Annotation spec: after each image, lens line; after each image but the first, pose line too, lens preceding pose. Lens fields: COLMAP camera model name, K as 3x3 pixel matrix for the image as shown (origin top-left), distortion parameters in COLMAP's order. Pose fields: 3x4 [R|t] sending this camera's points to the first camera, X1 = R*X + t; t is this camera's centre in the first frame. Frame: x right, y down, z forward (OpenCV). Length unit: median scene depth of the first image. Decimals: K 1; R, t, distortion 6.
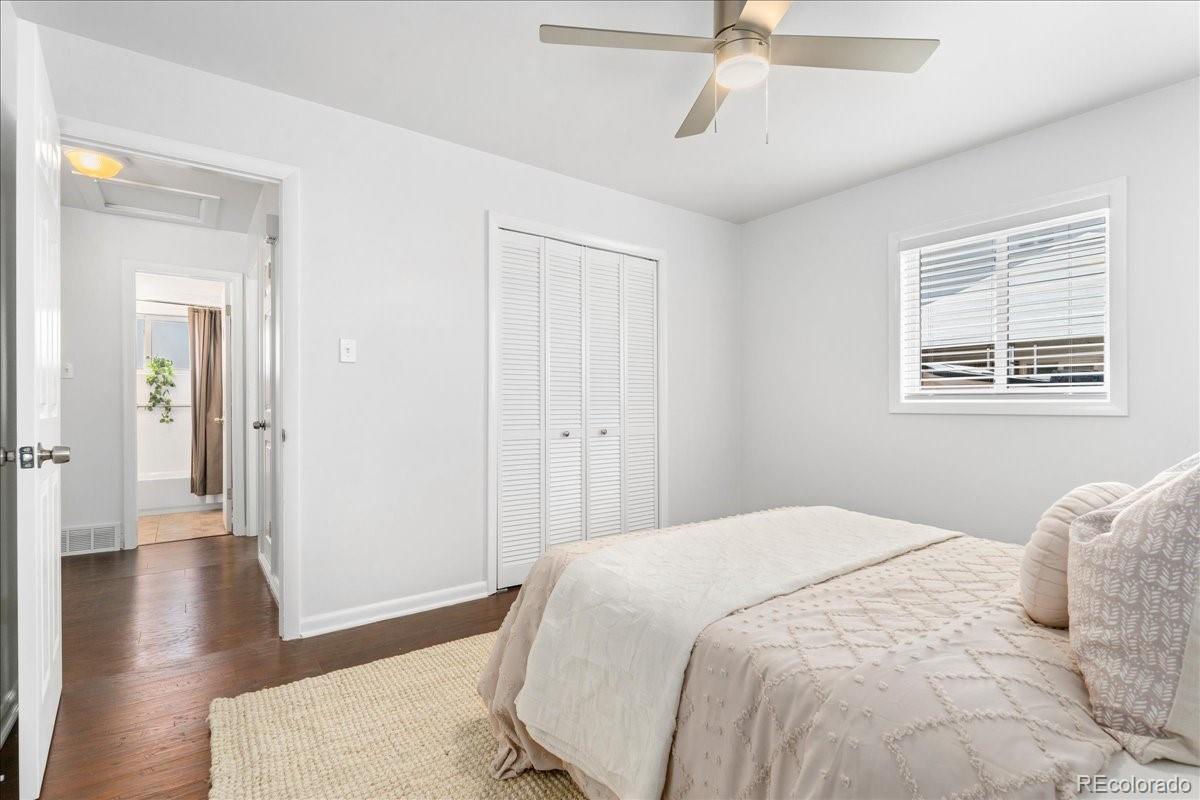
lens RADIAL K [[559.1, 0, 598.8], [0, 559.1, 401.9], [0, 0, 1]] dist [0.001157, 0.000033]
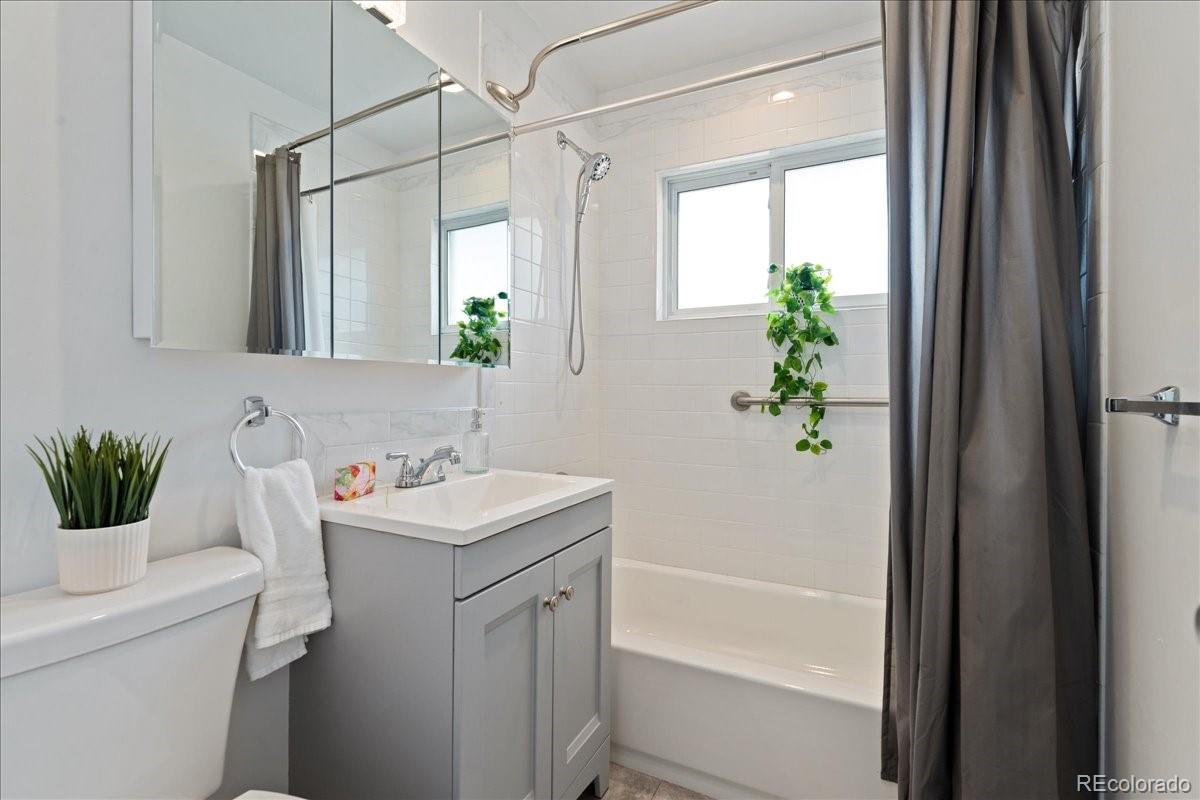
lens RADIAL K [[520.3, 0, 602.4], [0, 520.3, 397.3], [0, 0, 1]] dist [0.003370, 0.000199]
pose [[0.449118, 0.010502, -0.893411, -0.550256], [-0.004118, 0.999945, 0.009684, 0.001981], [0.893463, -0.000670, 0.449137, 0.745946]]
